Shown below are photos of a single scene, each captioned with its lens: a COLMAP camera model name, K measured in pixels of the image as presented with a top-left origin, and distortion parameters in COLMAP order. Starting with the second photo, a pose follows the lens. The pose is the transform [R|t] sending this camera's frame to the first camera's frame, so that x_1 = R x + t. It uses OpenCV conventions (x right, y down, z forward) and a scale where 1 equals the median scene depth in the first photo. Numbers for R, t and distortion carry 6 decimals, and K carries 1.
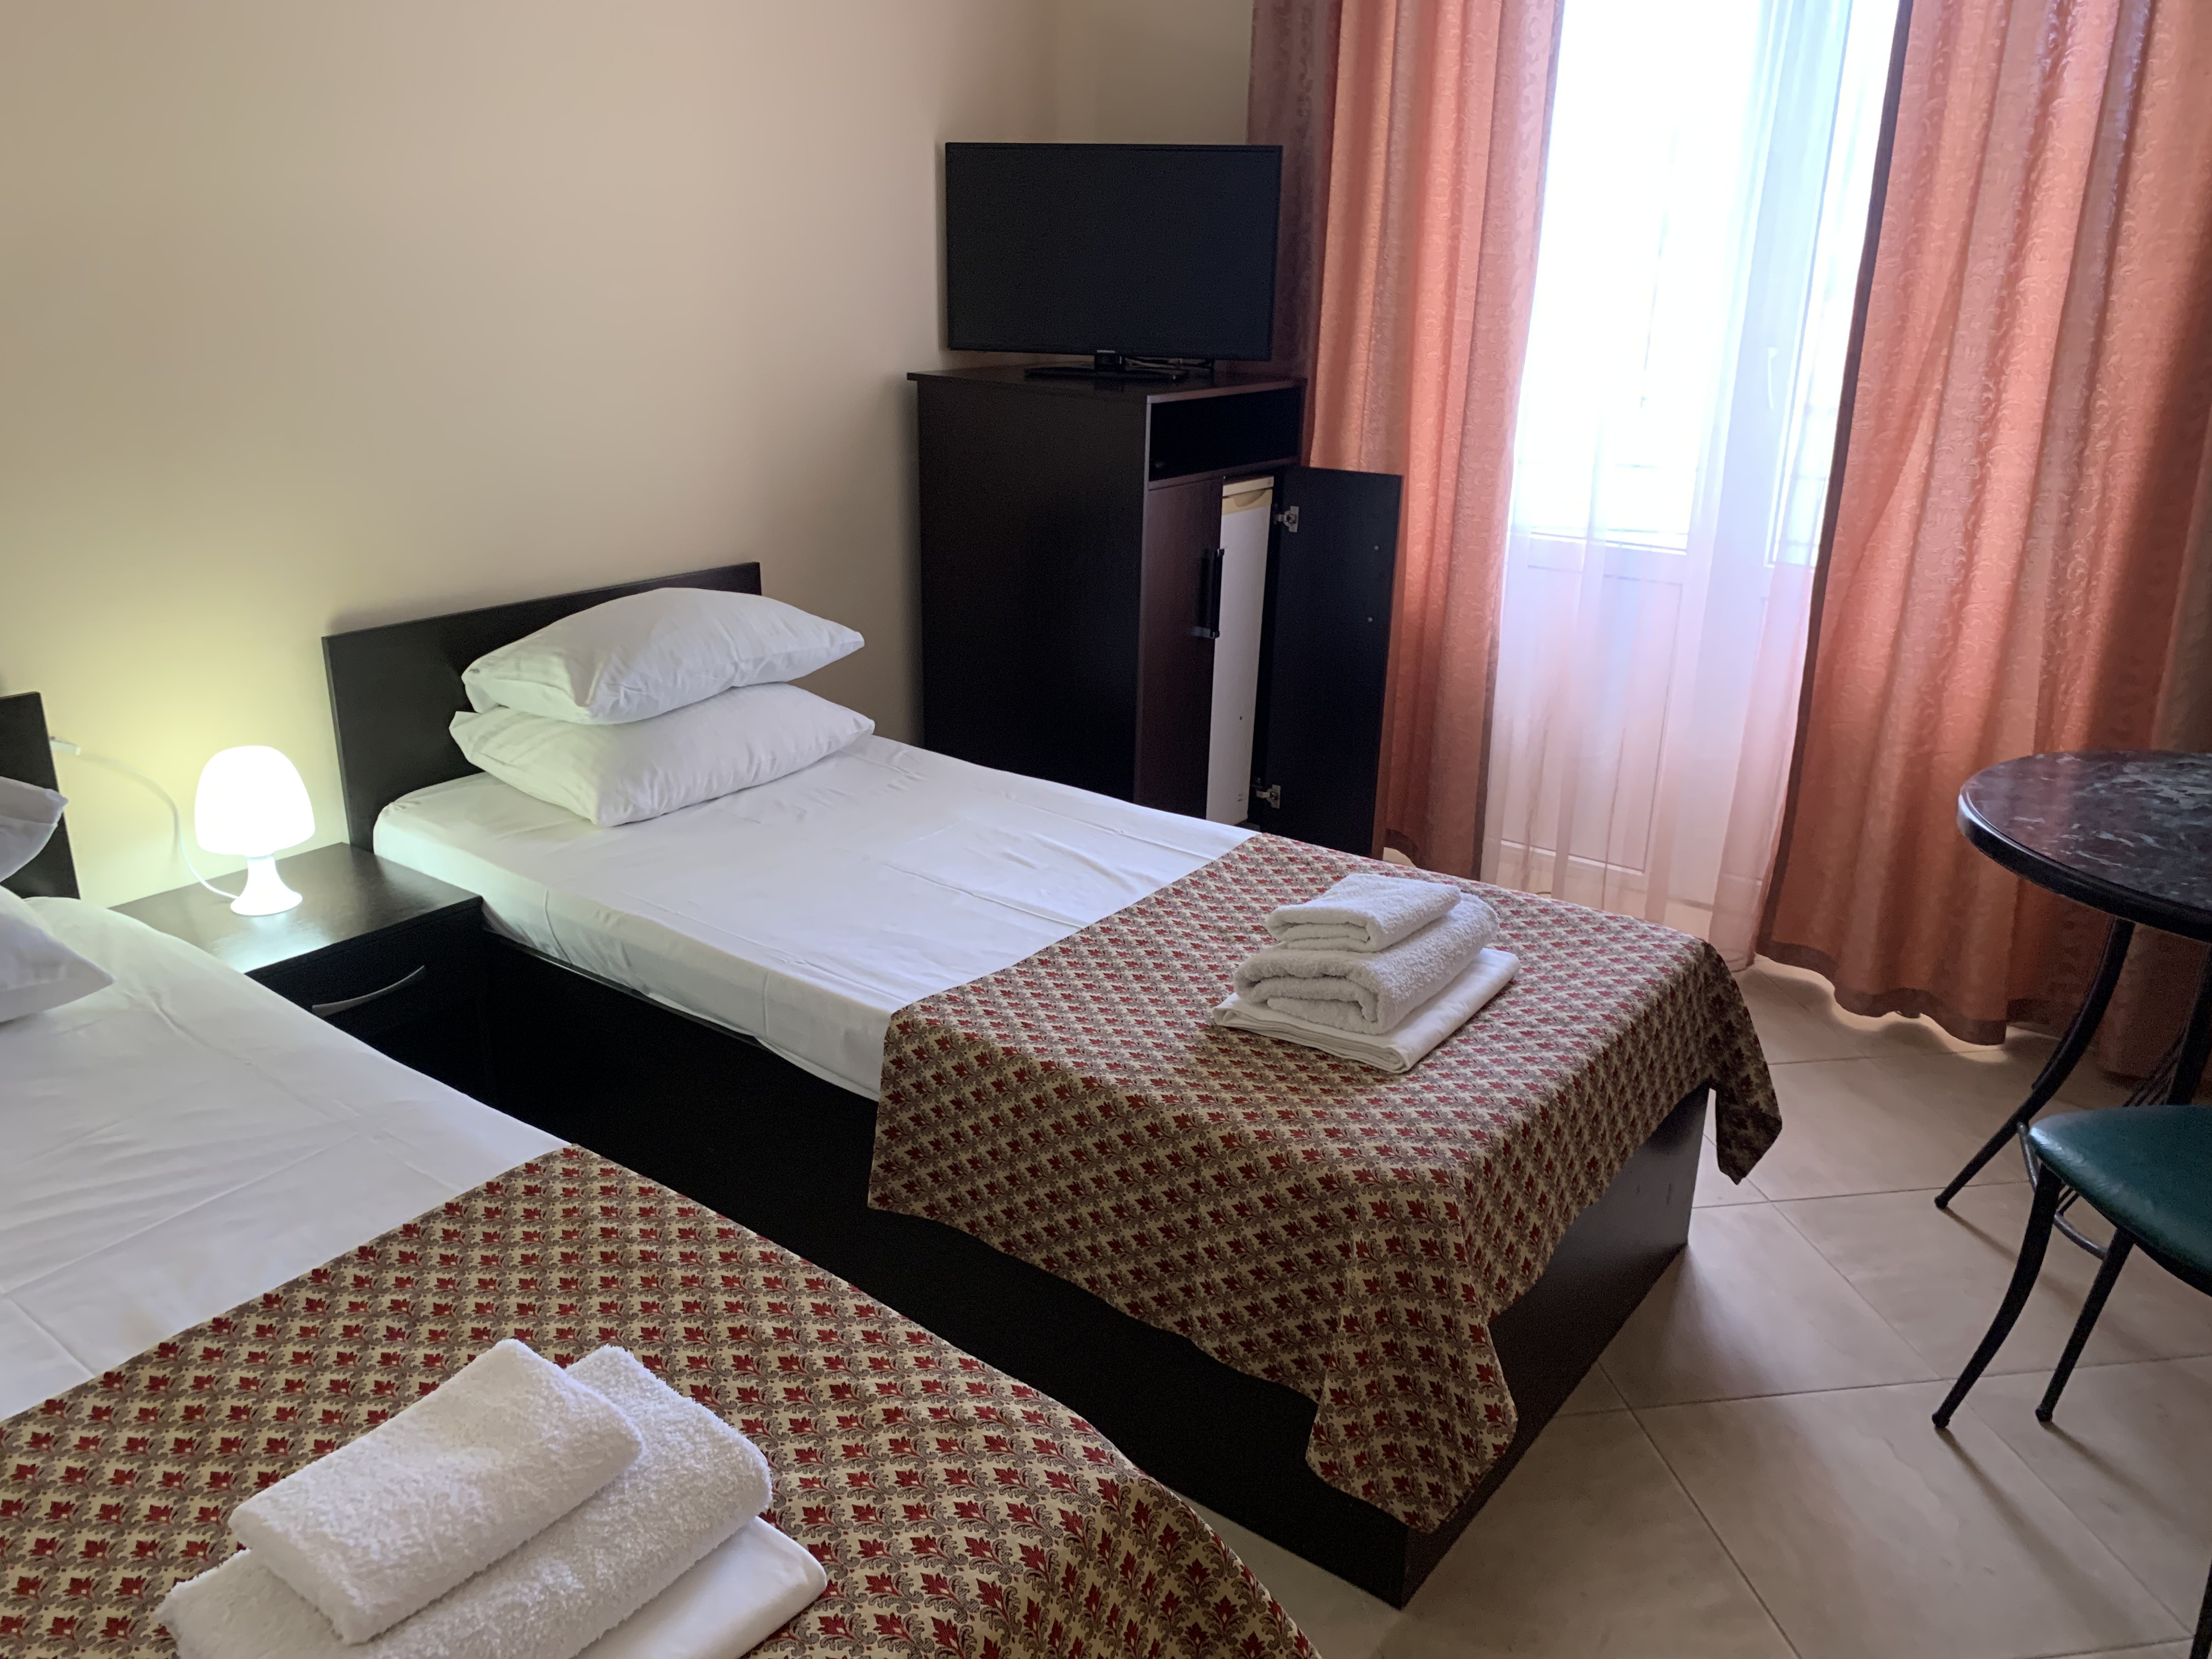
lens RADIAL K [[1672.0, 0, 1097.4], [0, 1672.0, 841.3], [0, 0, 1]] dist [0.043712, -0.069509]
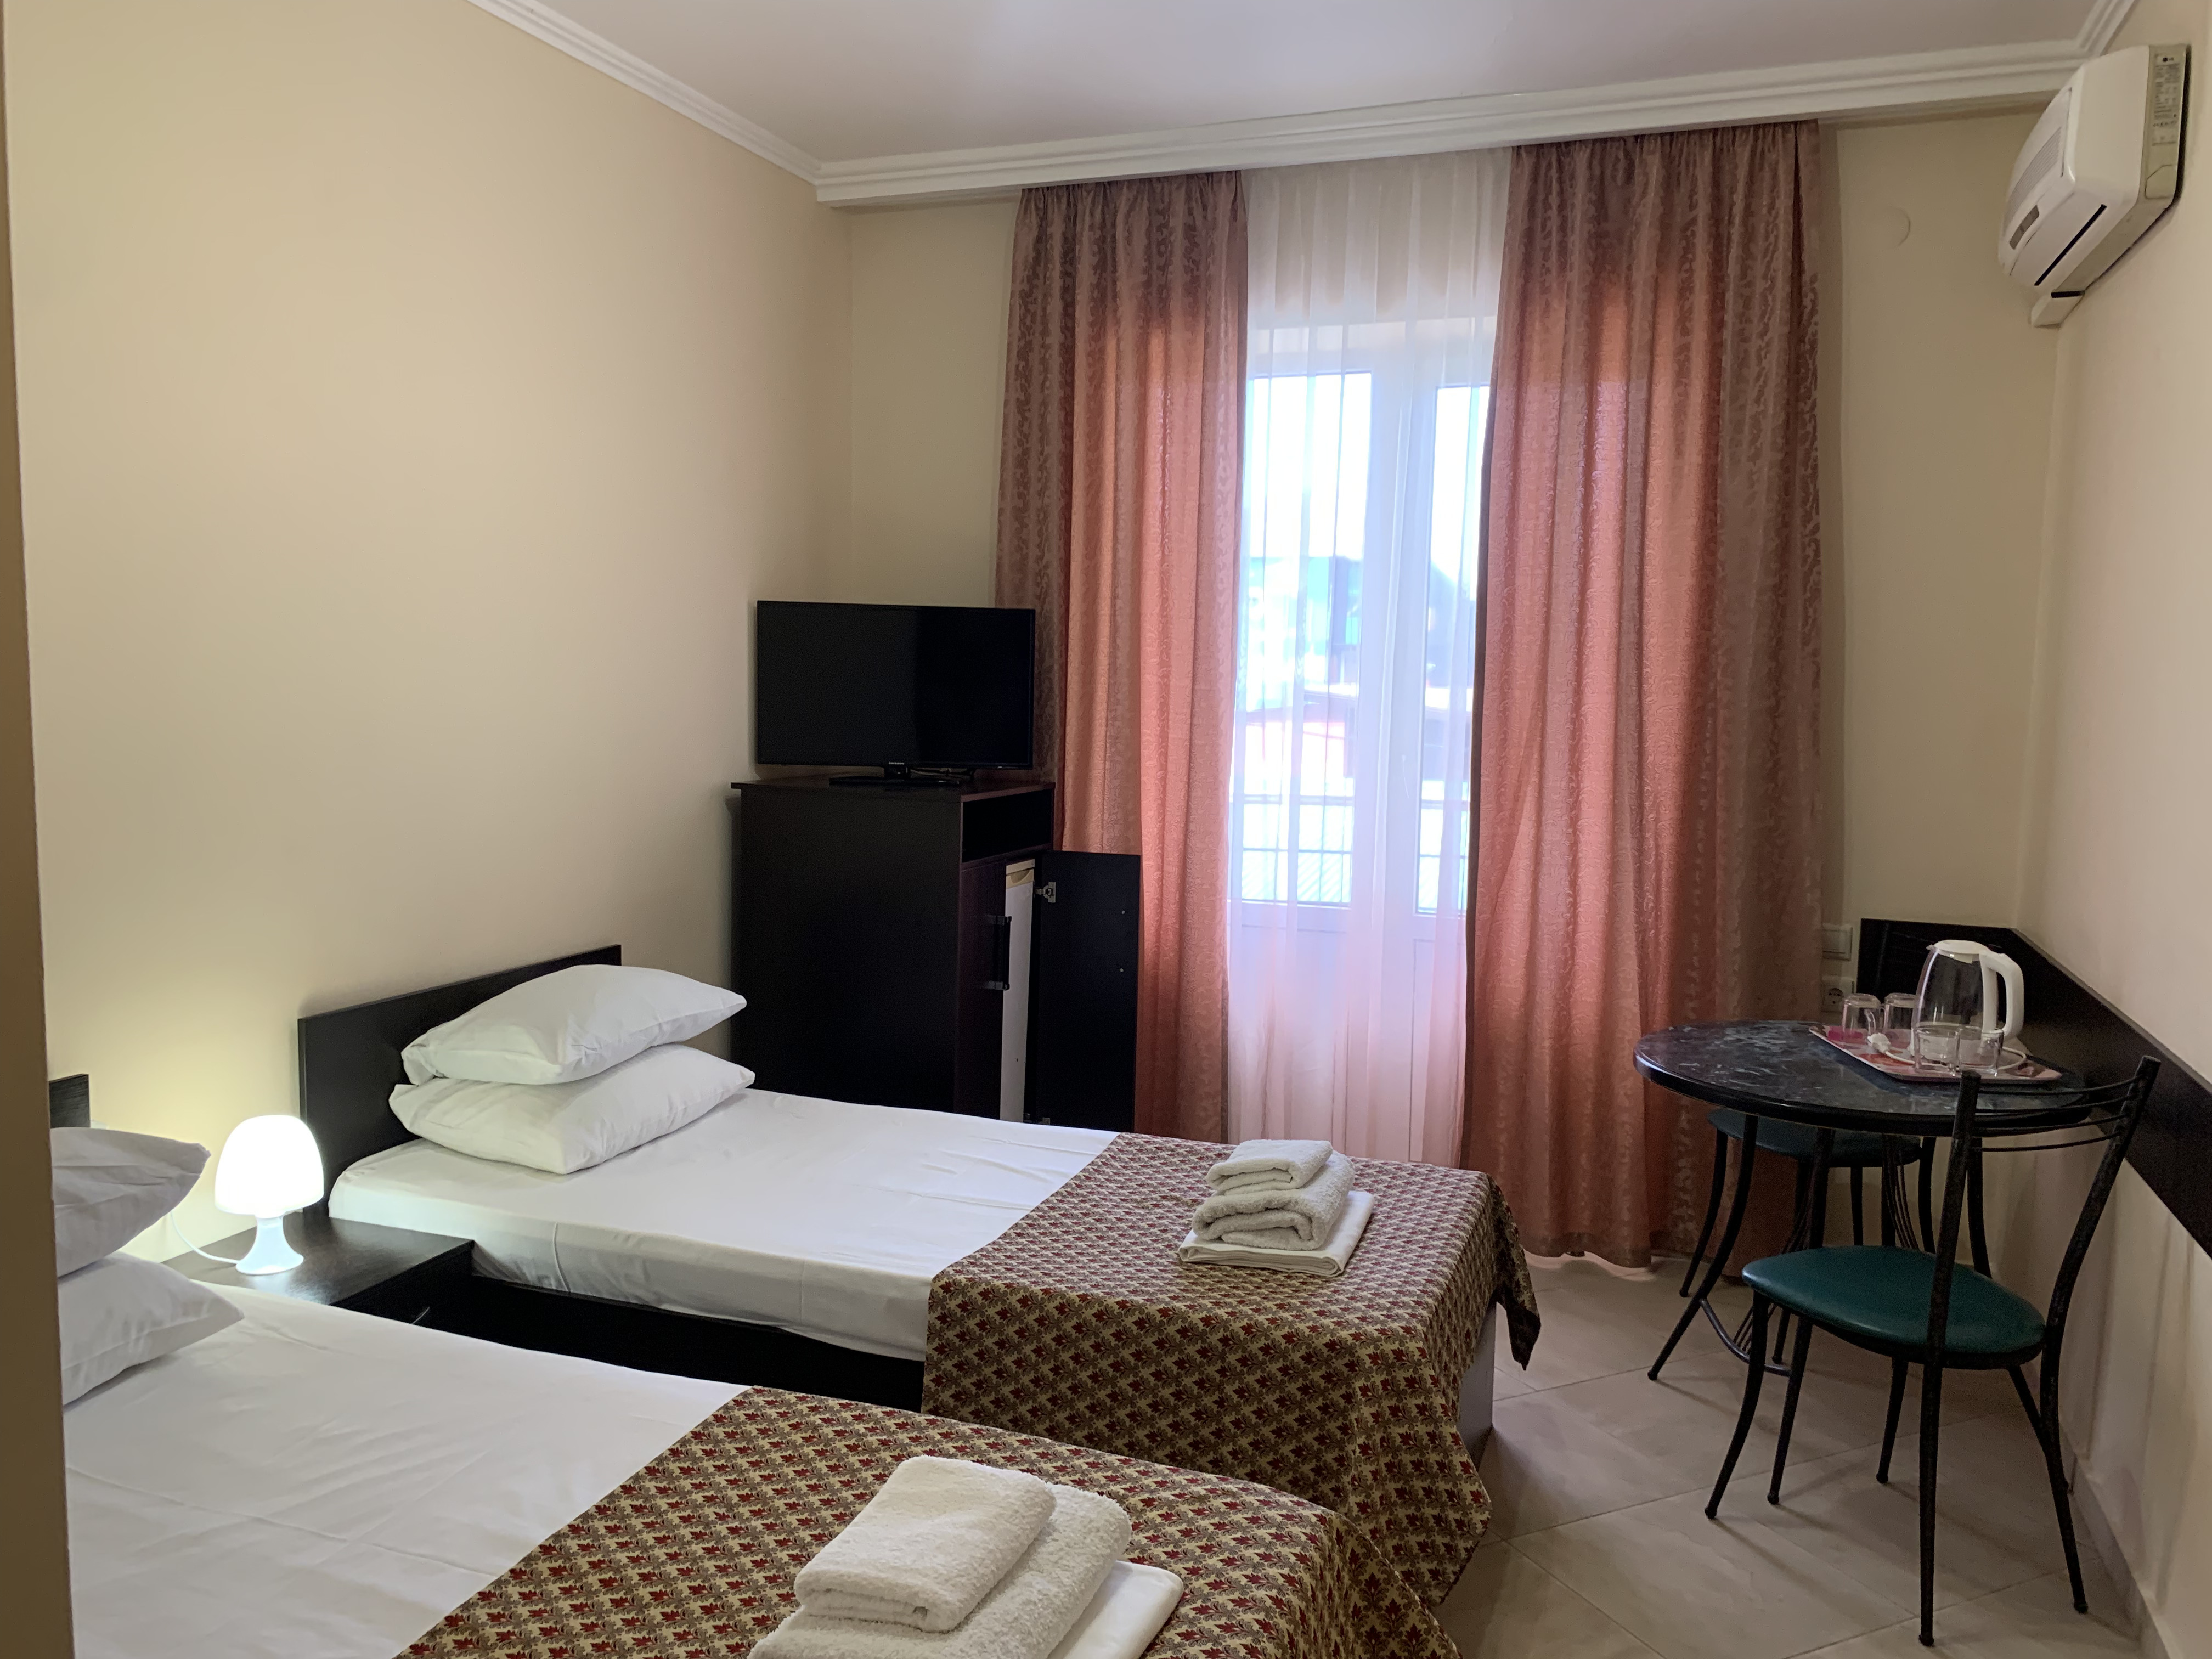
lens RADIAL K [[1672.0, 0, 1094.4], [0, 1672.0, 823.3], [0, 0, 1]] dist [0.043712, -0.069509]
pose [[0.958690, -0.023211, 0.283503, -0.262190], [0.091745, 0.968634, -0.230937, 0.055789], [-0.269250, 0.247407, 0.930749, -0.199189]]
